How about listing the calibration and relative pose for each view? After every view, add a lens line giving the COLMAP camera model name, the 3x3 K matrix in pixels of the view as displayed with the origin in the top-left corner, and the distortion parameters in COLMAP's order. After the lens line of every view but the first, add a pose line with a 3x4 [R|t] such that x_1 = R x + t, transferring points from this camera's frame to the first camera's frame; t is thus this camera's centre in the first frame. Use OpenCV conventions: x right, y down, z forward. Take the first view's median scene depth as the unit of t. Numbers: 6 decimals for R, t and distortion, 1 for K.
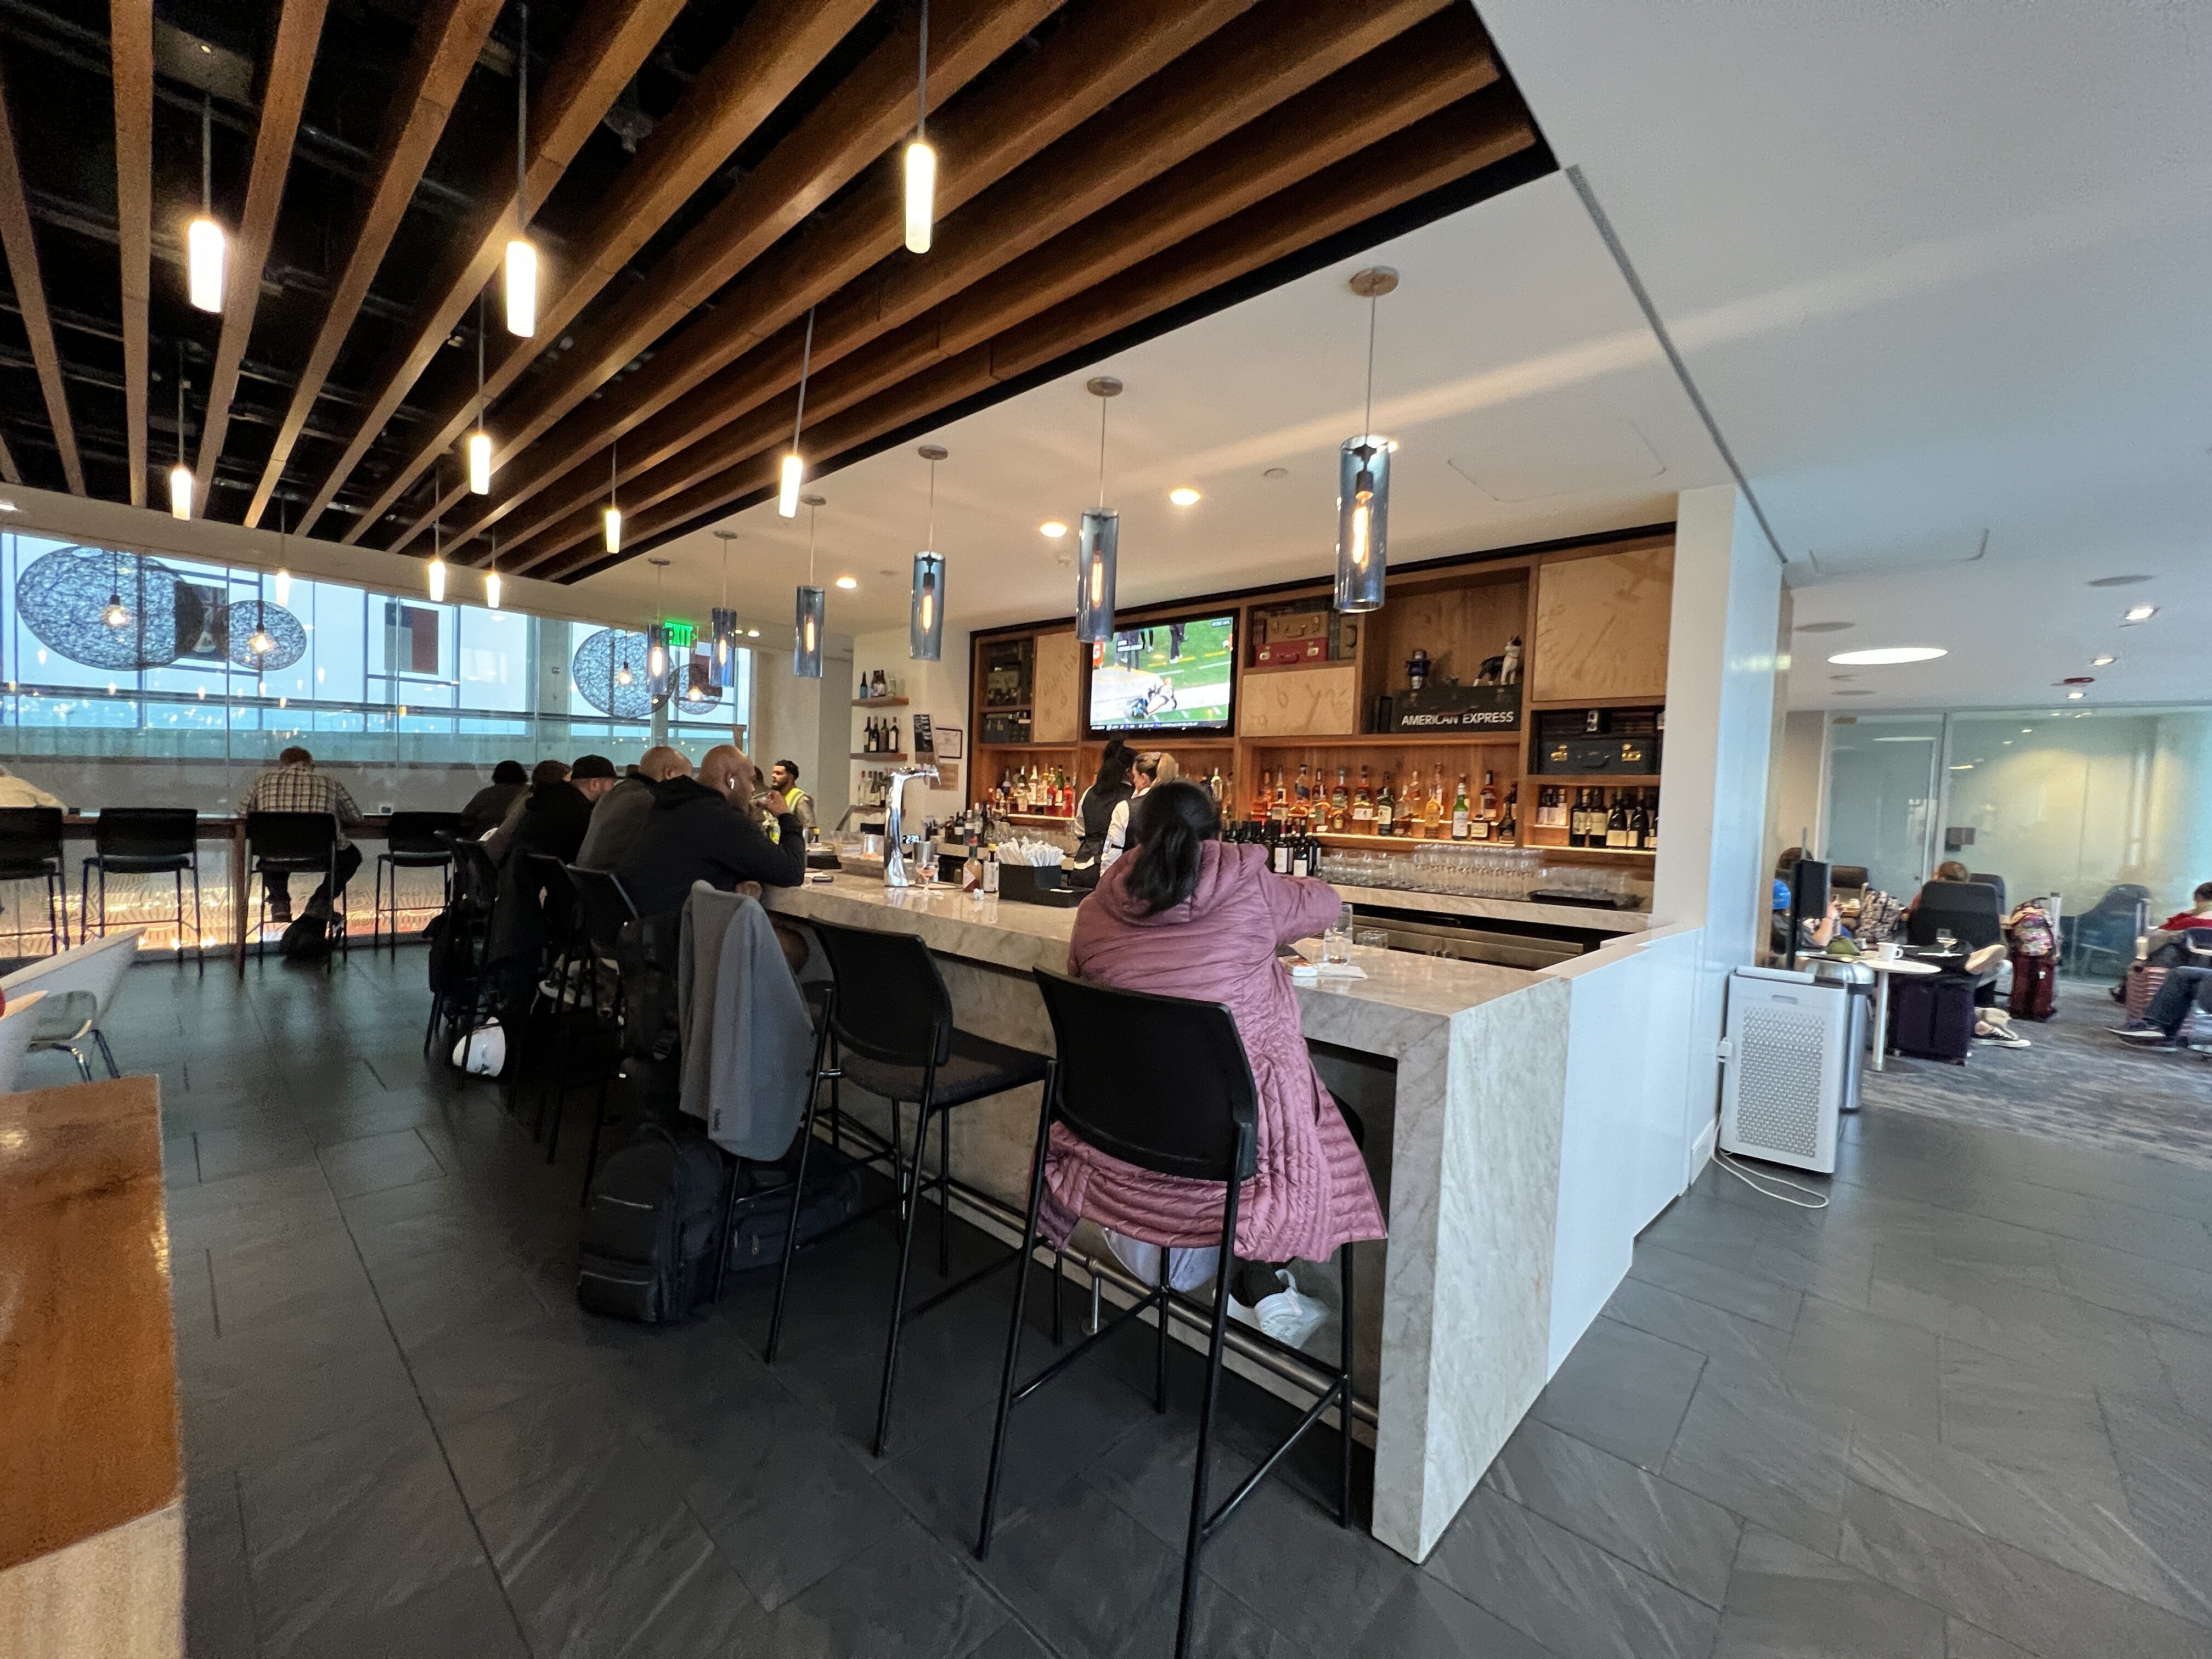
lens RADIAL K [[895.2, 0, 1107.4], [0, 895.2, 836.1], [0, 0, 1]] dist [-0.000458, -0.000482]
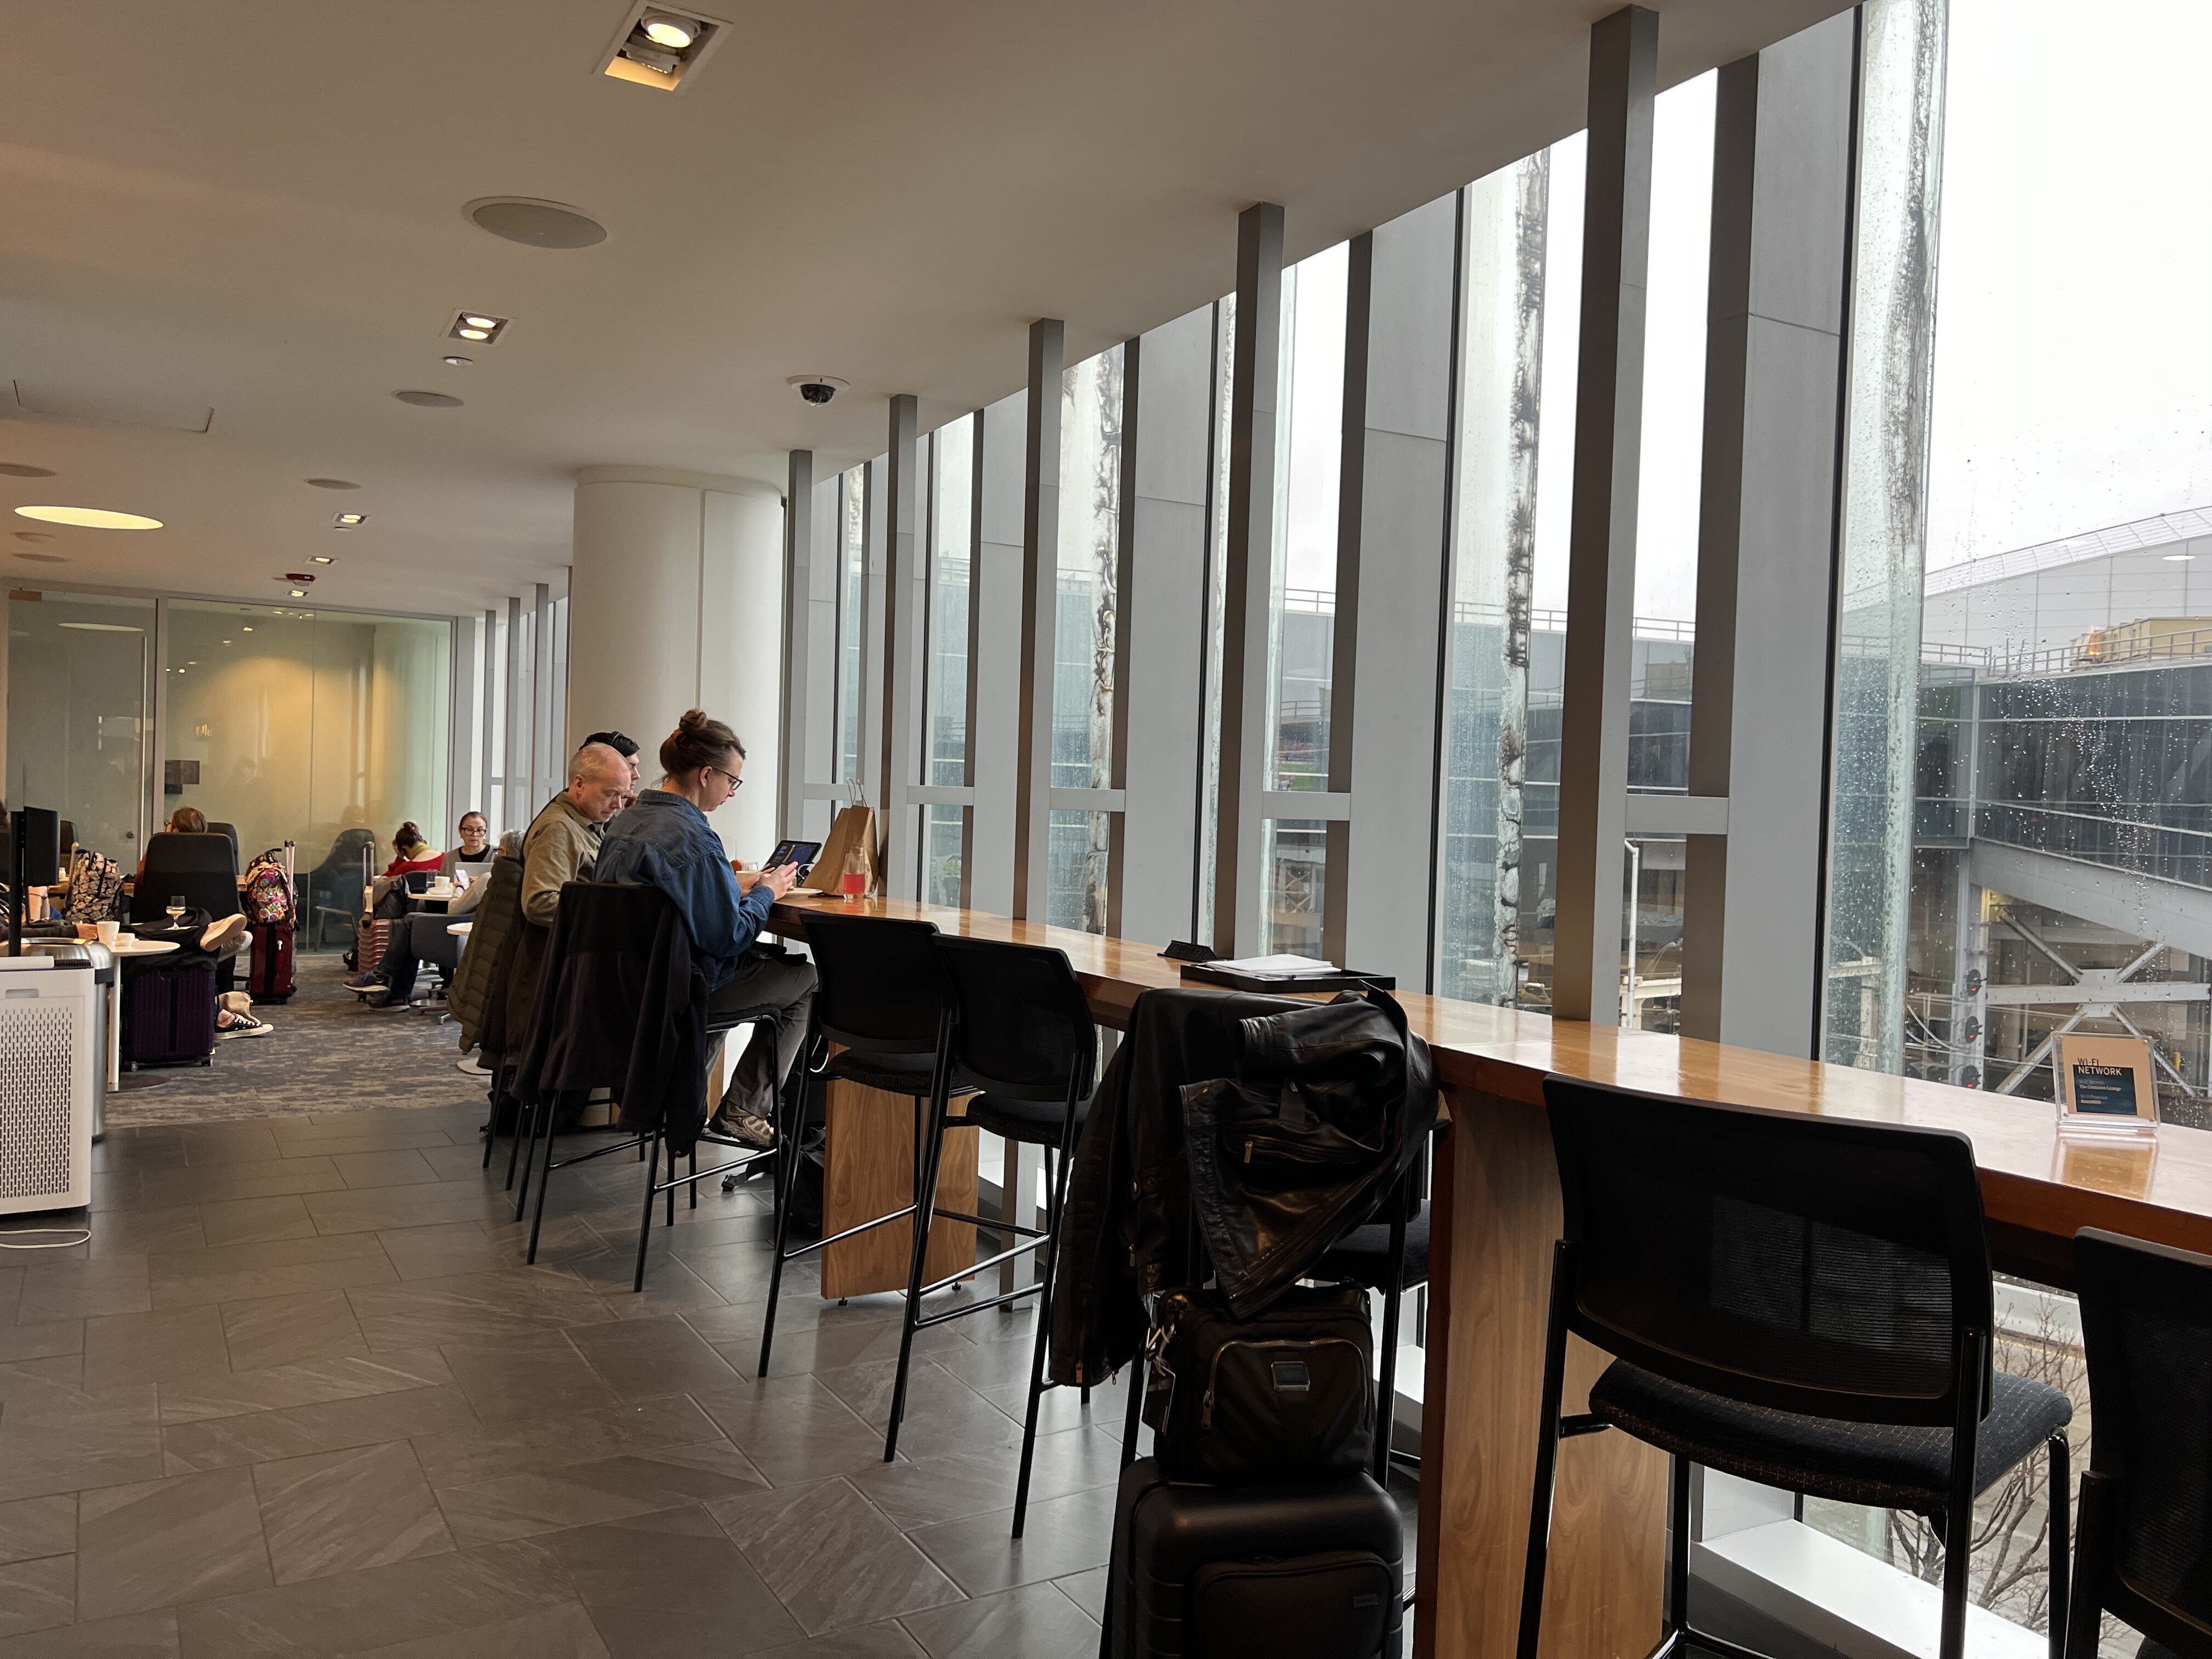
lens RADIAL K [[1670.6, 0, 1106.0], [0, 1670.6, 832.2], [0, 0, 1]] dist [0.015877, -0.002295]
pose [[0.294233, -0.047591, 0.954548, -0.163747], [0.017226, 0.998861, 0.044490, 0.000669], [-0.955578, 0.003352, 0.294718, -0.147550]]
